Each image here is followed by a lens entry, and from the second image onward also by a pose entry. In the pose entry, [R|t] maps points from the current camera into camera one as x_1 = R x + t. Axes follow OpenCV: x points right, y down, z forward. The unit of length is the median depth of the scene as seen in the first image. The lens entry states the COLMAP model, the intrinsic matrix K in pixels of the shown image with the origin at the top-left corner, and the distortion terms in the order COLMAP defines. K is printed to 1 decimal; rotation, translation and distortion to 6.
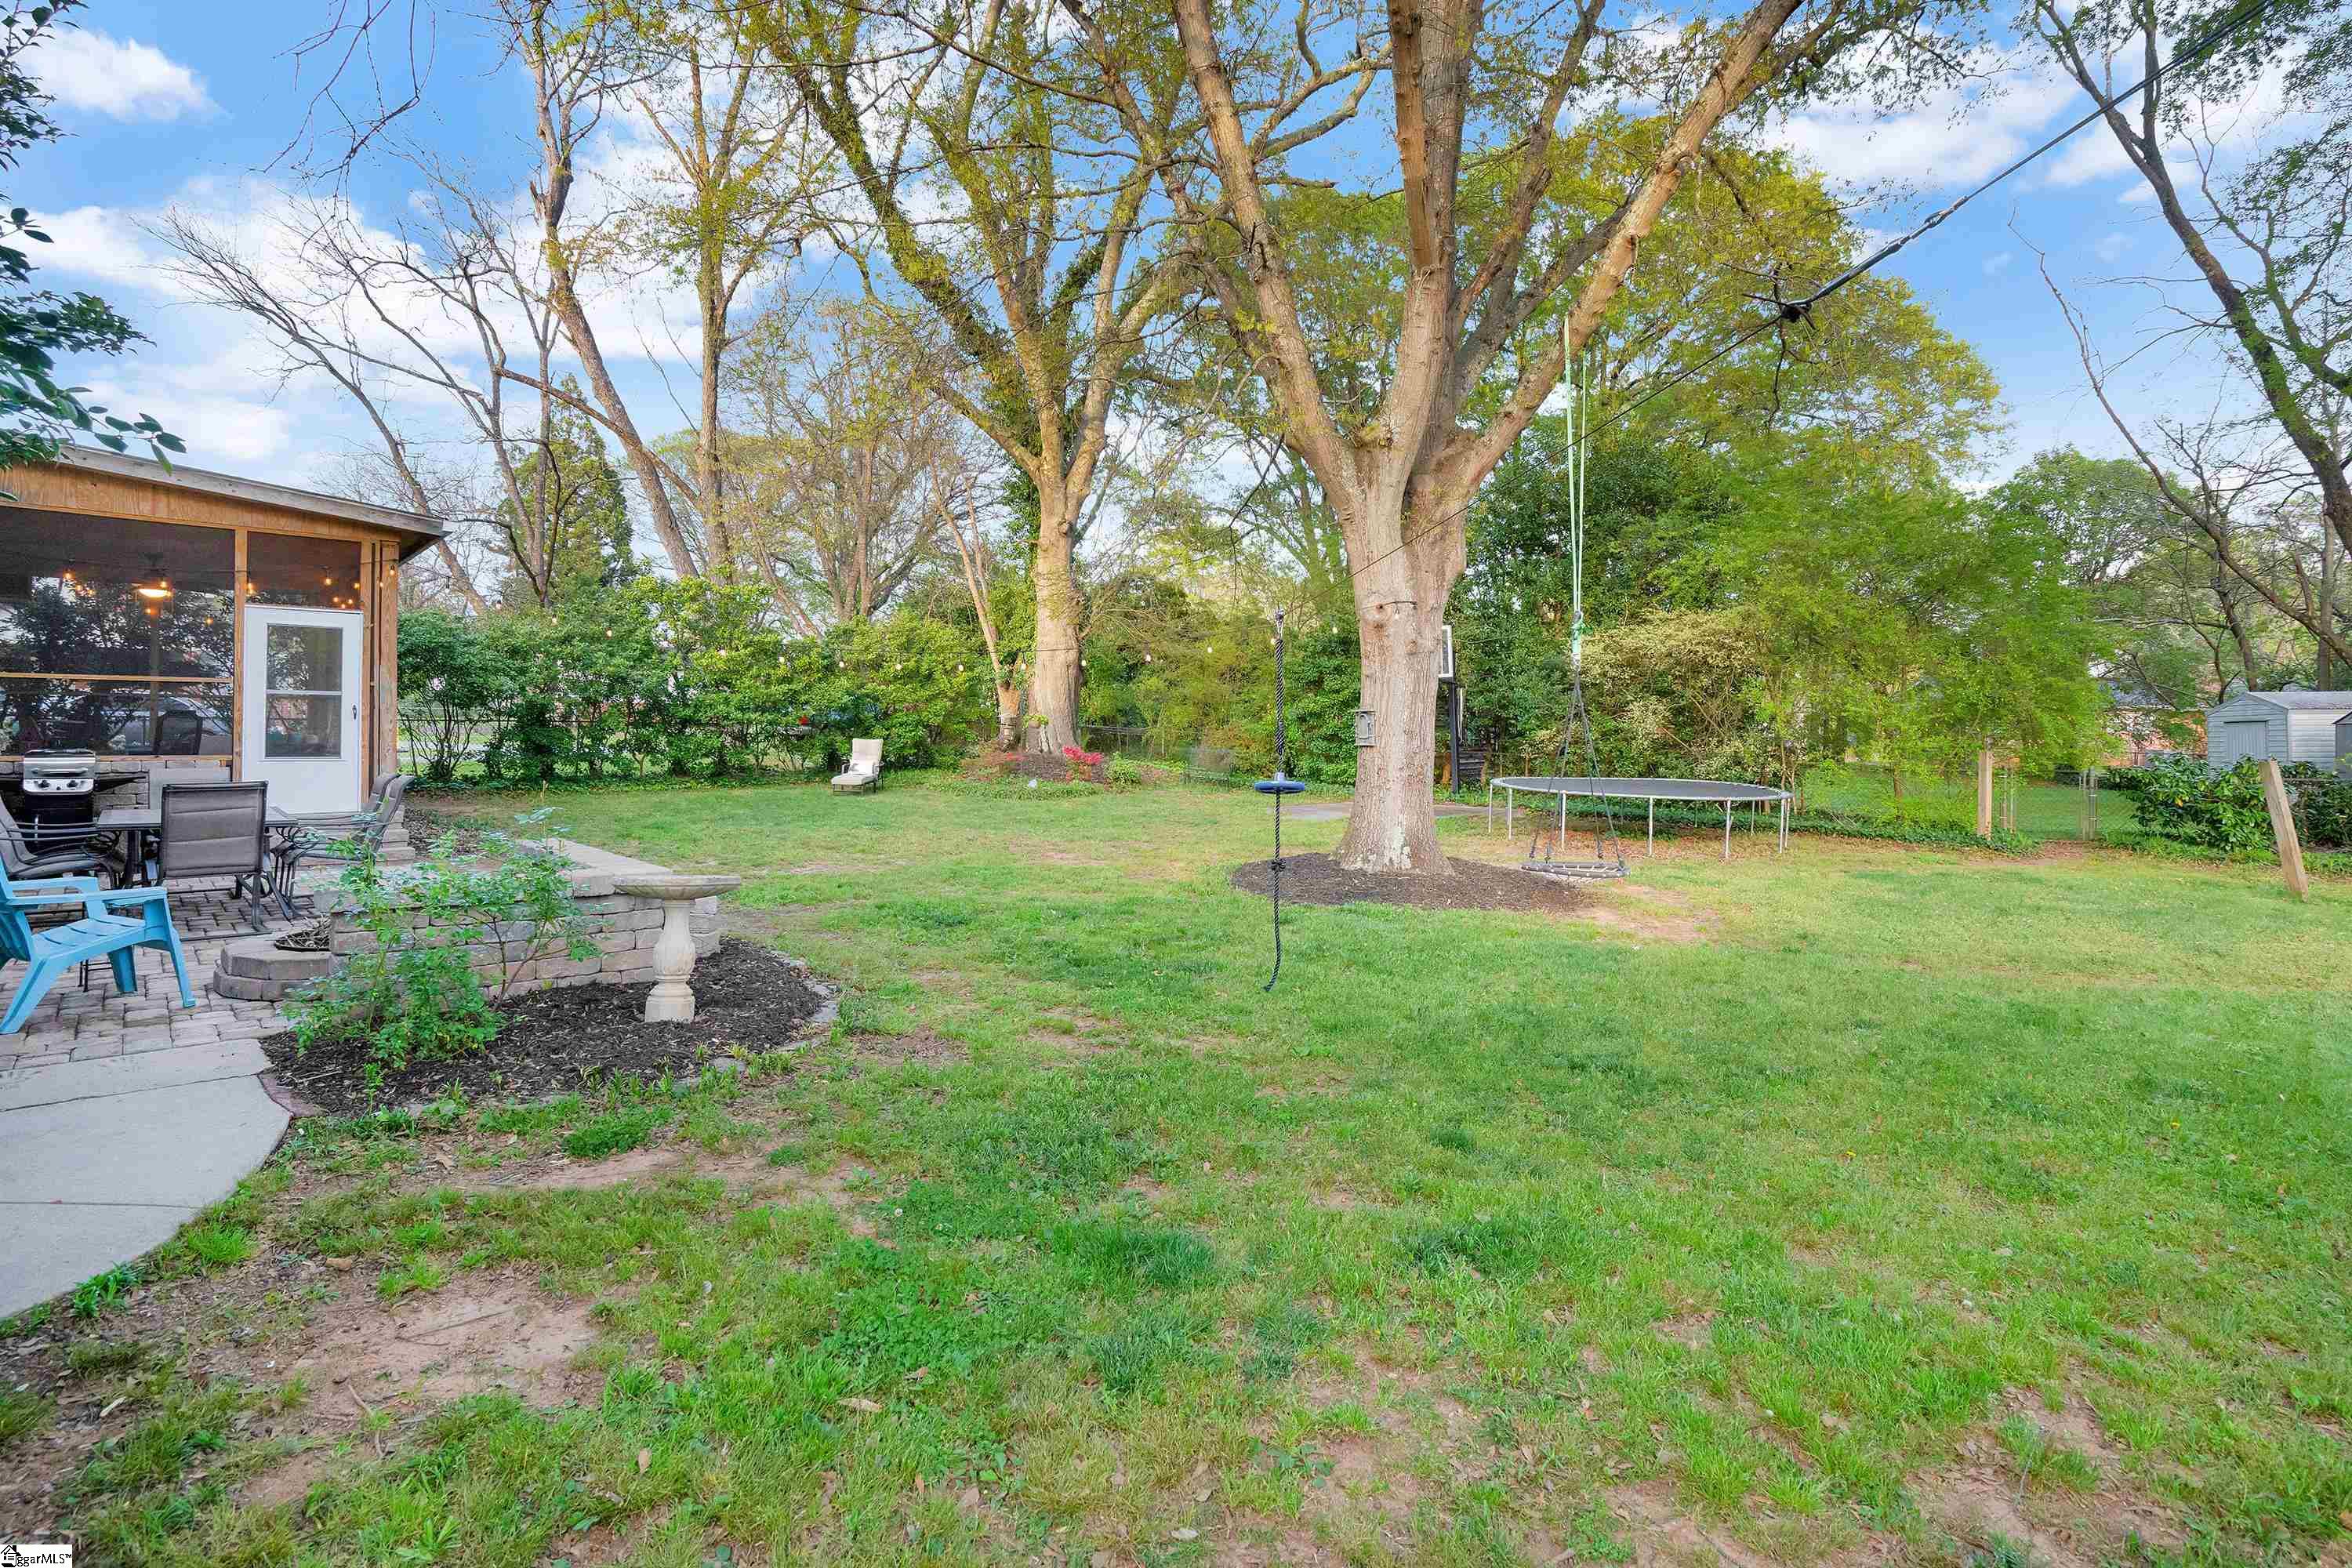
lens RADIAL K [[1101.9, 0, 1174.0], [0, 1101.9, 728.0], [0, 0, 1]] dist [-0.015279, 0.000621]
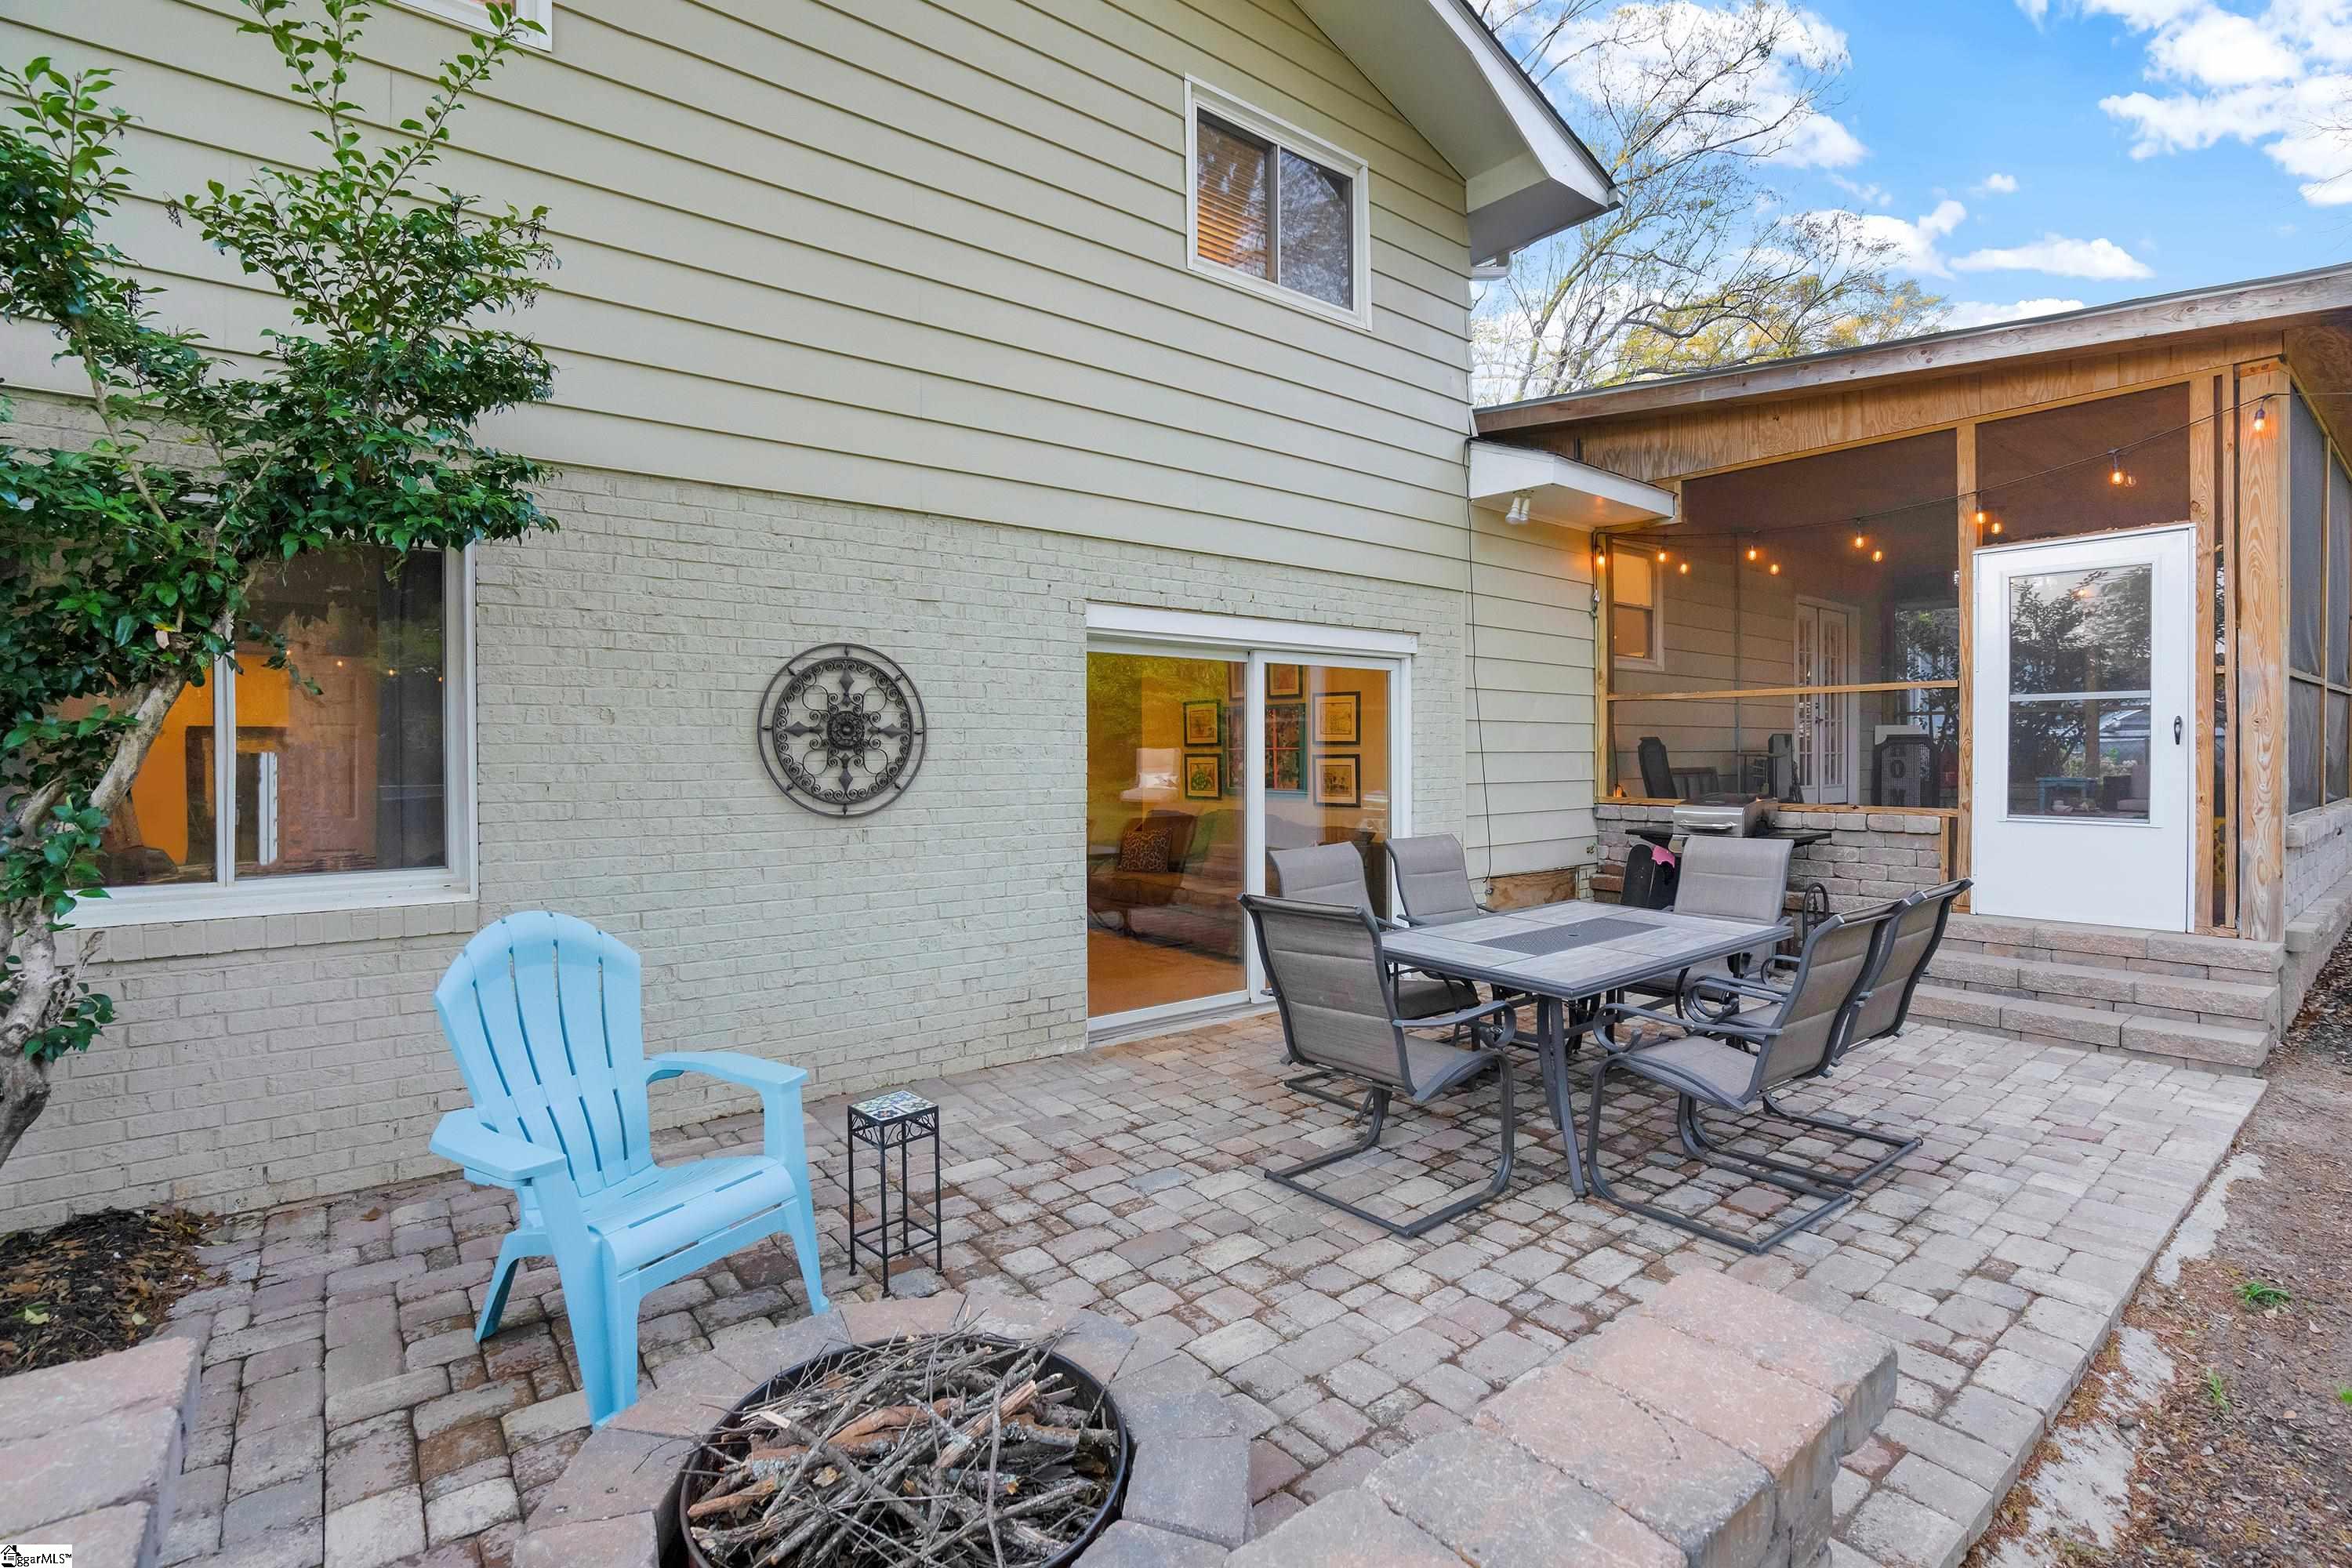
lens RADIAL K [[1078.3, 0, 1170.1], [0, 1078.3, 769.1], [0, 0, 1]] dist [-0.032823, 0.000048]
pose [[-0.088958, 0.010655, -0.995978, -0.234556], [0.011020, 0.999892, 0.009713, -0.006482], [0.995974, -0.010112, -0.089066, 0.577972]]
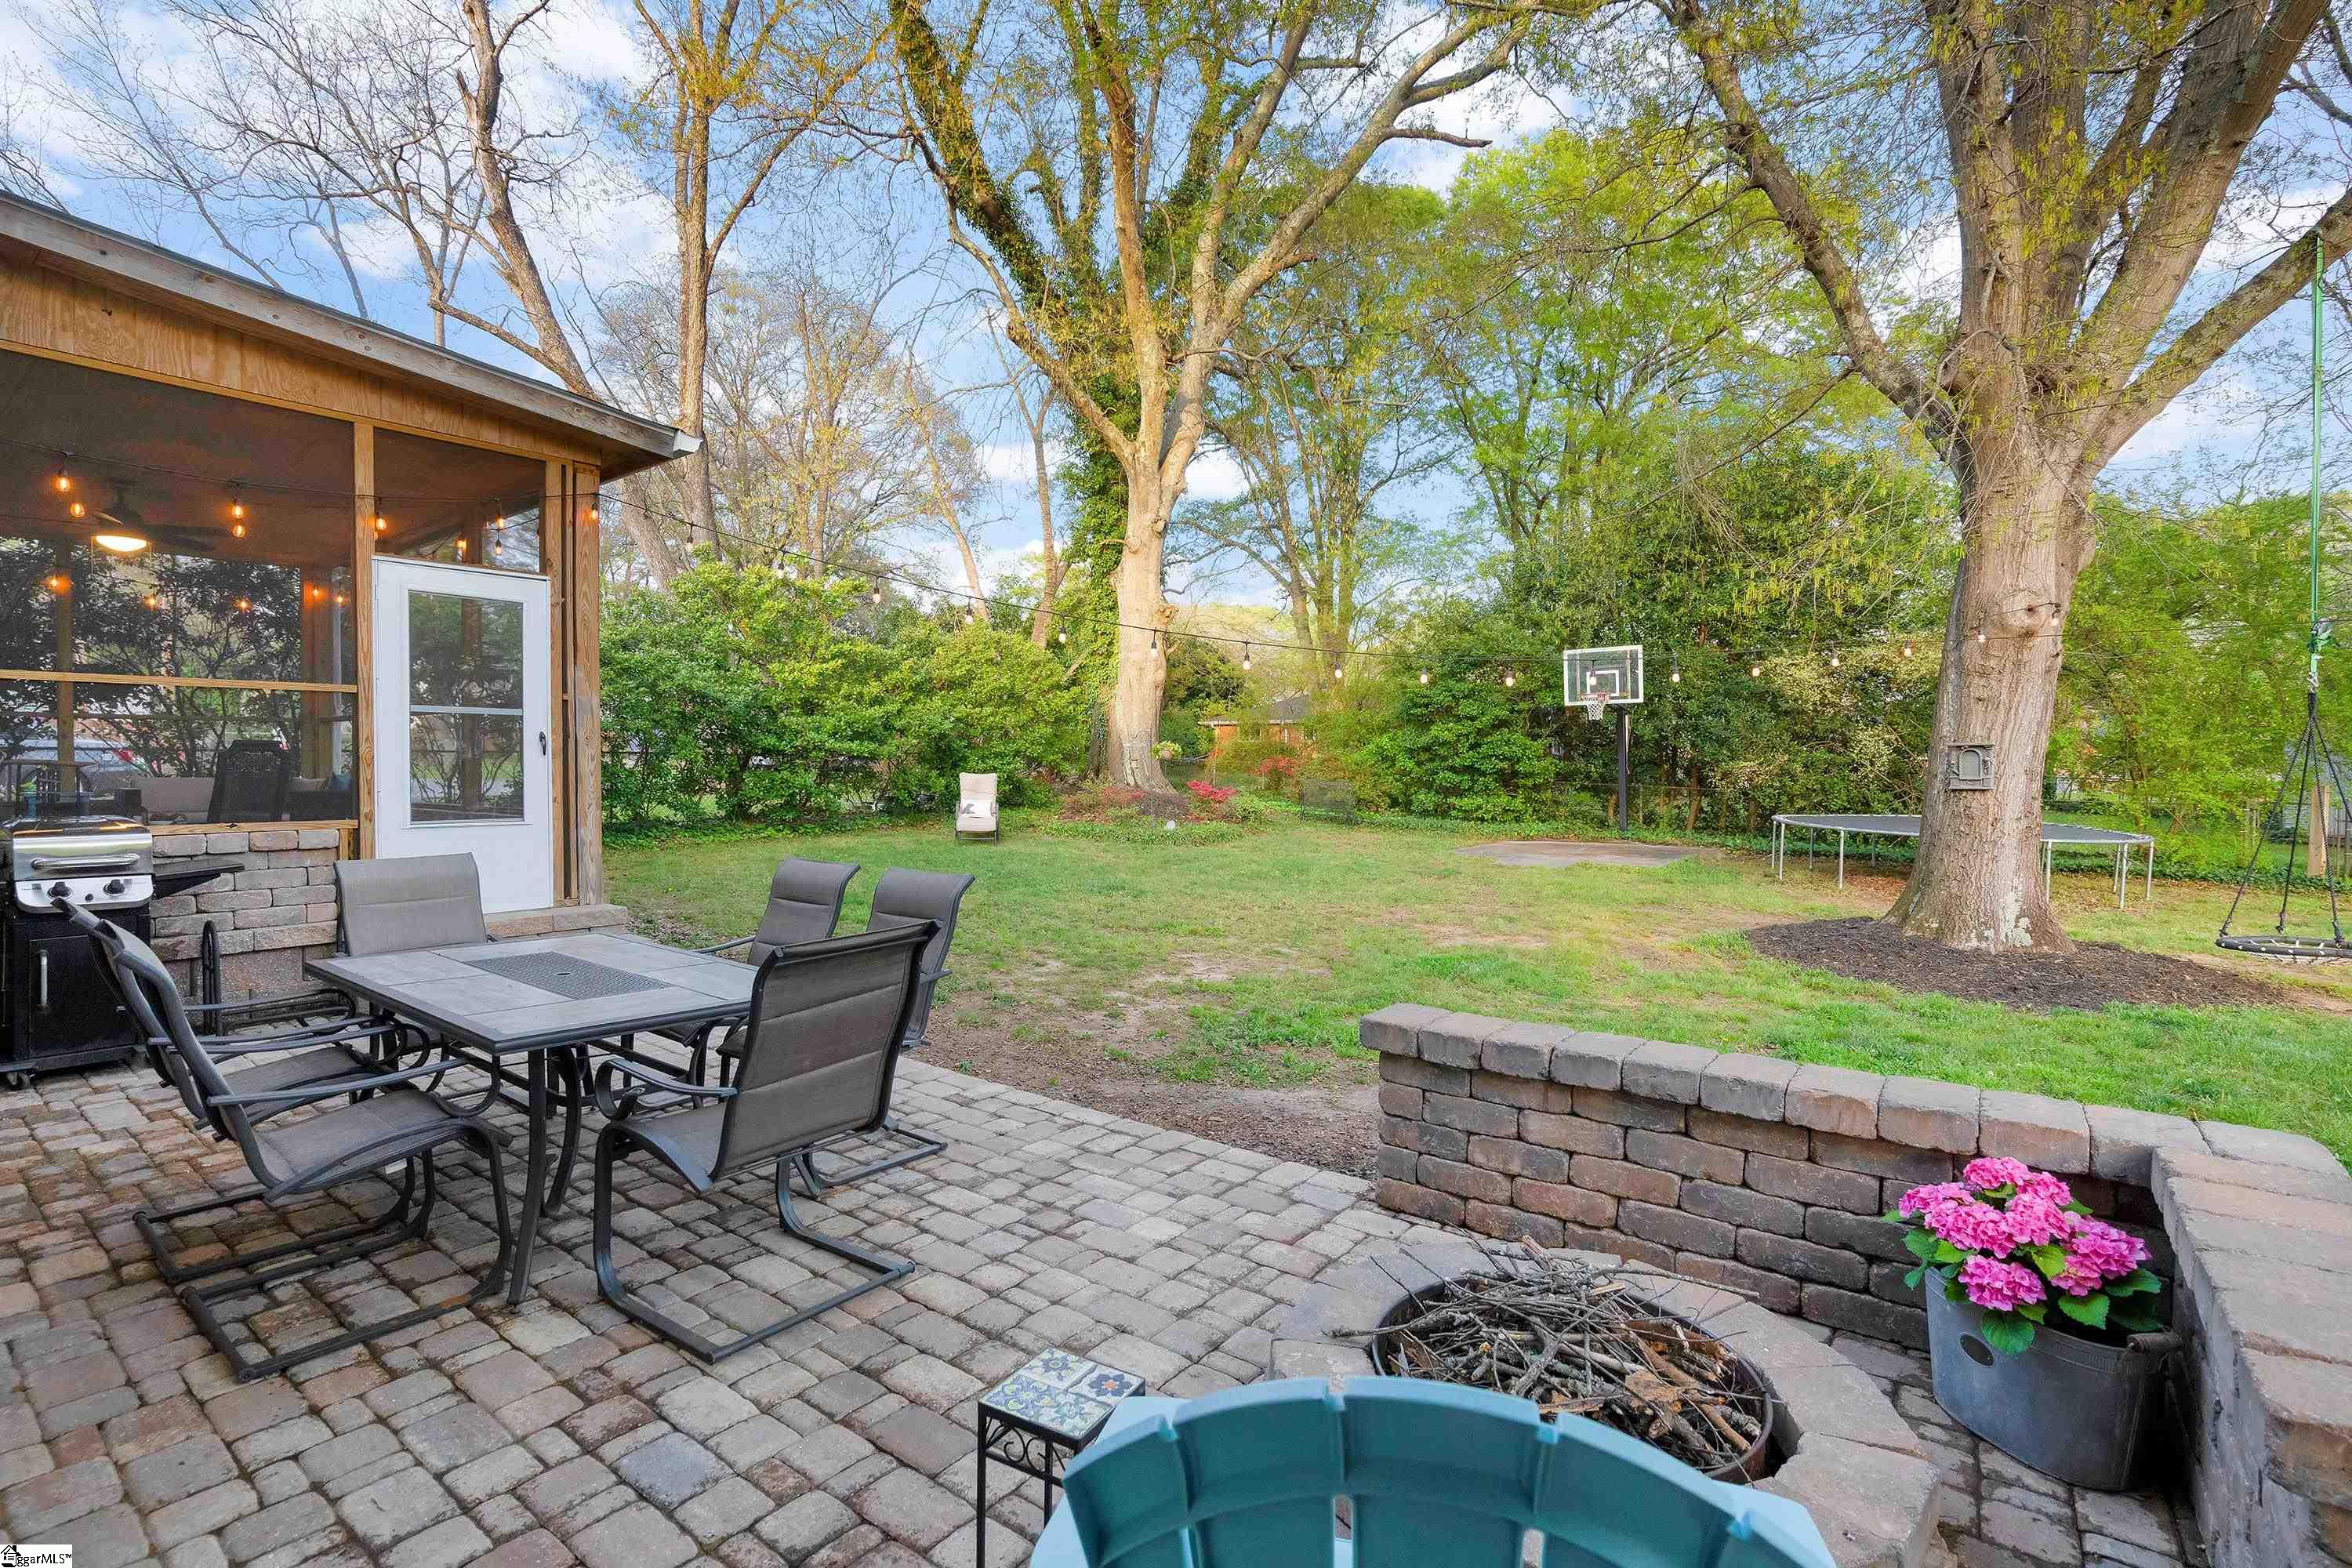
lens RADIAL K [[1083.1, 0, 1178.5], [0, 1083.1, 790.9], [0, 0, 1]] dist [-0.030803, 0.009390]
pose [[0.987782, -0.006727, 0.155694, -0.486458], [0.001535, 0.999439, 0.033448, -0.007314], [-0.155832, -0.032801, 0.987239, 0.352257]]
